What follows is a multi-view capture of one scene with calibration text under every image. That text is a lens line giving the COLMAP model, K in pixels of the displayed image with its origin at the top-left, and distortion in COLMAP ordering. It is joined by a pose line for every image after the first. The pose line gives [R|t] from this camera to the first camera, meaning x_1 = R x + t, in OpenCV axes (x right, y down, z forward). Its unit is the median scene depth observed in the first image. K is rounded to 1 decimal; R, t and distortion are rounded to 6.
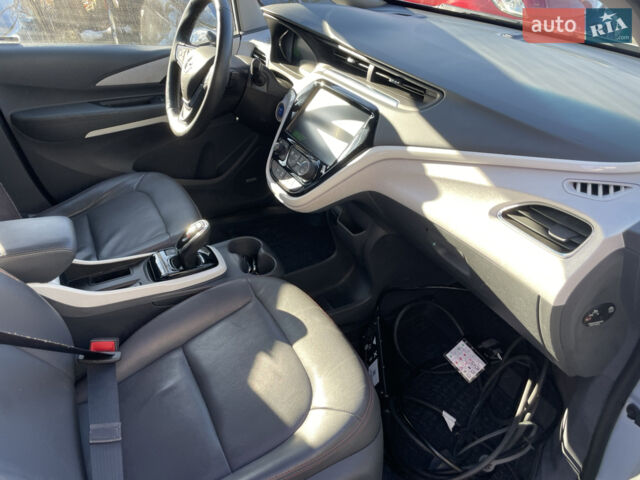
lens RADIAL K [[489.4, 0, 320.0], [0, 489.4, 240.0], [0, 0, 1]] dist [0.084200, -0.116336]
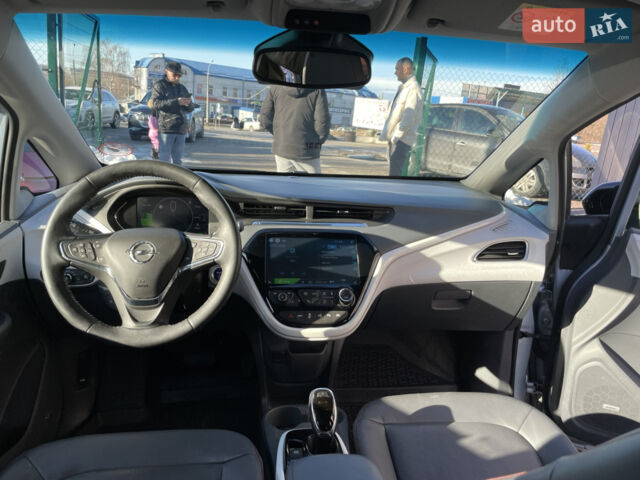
lens RADIAL K [[489.4, 0, 320.0], [0, 489.4, 240.0], [0, 0, 1]] dist [0.084200, -0.116336]
pose [[0.328933, -0.205503, 0.921722, -1.243667], [0.469911, 0.882237, 0.029004, -0.375892], [-0.819138, 0.423587, 0.386765, 0.680110]]
